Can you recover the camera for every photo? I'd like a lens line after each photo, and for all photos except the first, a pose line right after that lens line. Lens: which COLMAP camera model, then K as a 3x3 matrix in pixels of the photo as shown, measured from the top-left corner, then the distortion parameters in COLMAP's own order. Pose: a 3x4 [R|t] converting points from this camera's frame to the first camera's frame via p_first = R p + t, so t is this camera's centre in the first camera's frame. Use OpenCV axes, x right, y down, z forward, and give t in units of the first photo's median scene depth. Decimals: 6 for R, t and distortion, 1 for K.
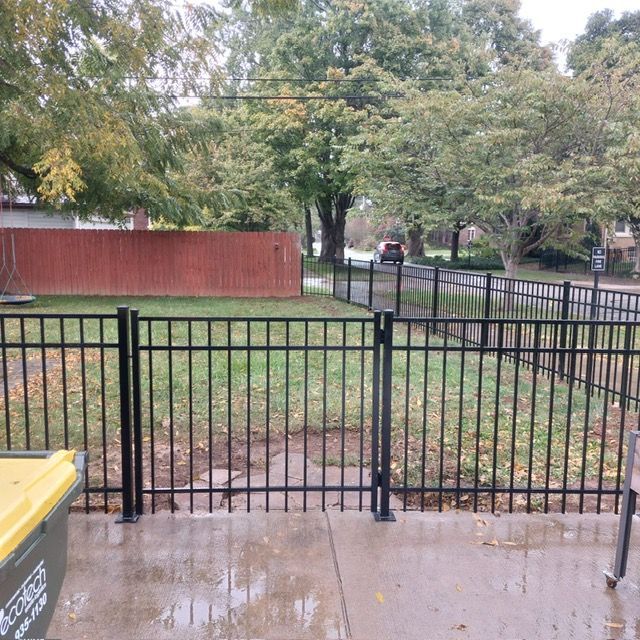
lens RADIAL K [[609.9, 0, 319.3], [0, 609.9, 322.2], [0, 0, 1]] dist [0.046540, 0.000000]
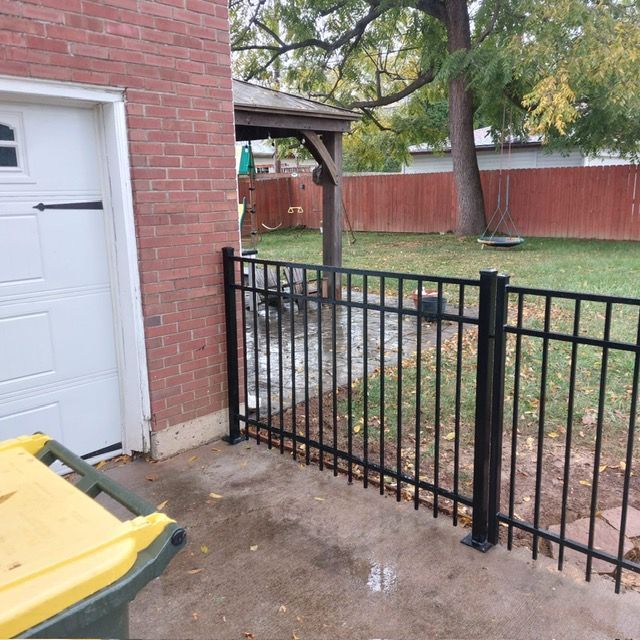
lens RADIAL K [[609.9, 0, 320.2], [0, 609.9, 314.4], [0, 0, 1]] dist [0.046540, 0.000000]
pose [[0.694353, 0.127901, -0.708178, 0.045561], [-0.067793, 0.991328, 0.112570, -0.027877], [0.716434, -0.030154, 0.697002, 0.220816]]
